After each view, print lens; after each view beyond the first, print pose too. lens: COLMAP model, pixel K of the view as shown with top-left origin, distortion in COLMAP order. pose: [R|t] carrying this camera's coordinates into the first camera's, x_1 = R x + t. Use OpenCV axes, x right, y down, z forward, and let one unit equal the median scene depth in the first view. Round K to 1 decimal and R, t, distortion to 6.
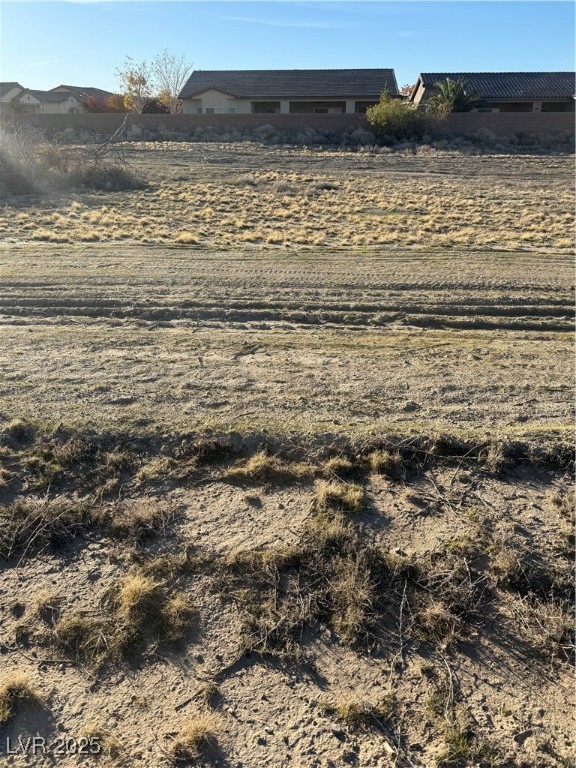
lens RADIAL K [[525.6, 0, 291.0], [0, 525.6, 389.3], [0, 0, 1]] dist [-0.009376, -0.008578]
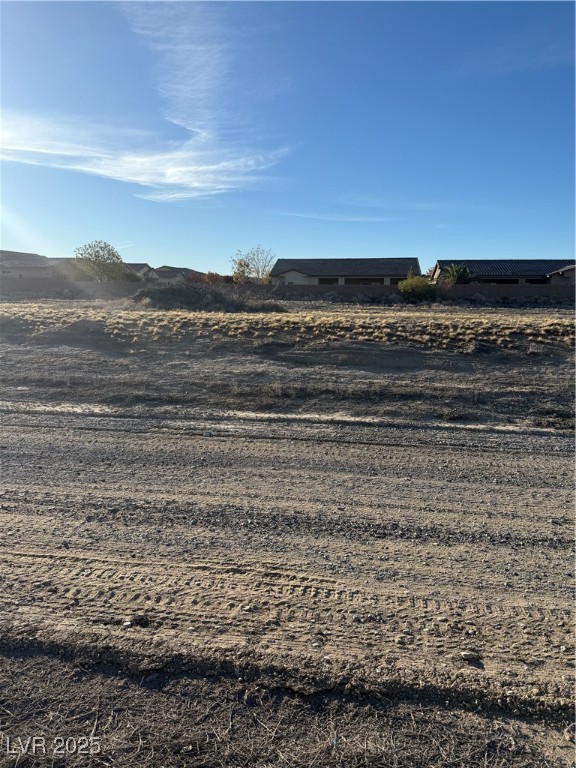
lens RADIAL K [[555.8, 0, 289.6], [0, 555.8, 391.6], [0, 0, 1]] dist [0.062663, -0.063320]
pose [[0.997587, 0.021883, -0.065895, -0.049787], [-0.040762, 0.952860, -0.300659, 0.233849], [0.056210, 0.302619, 0.951453, -0.405993]]
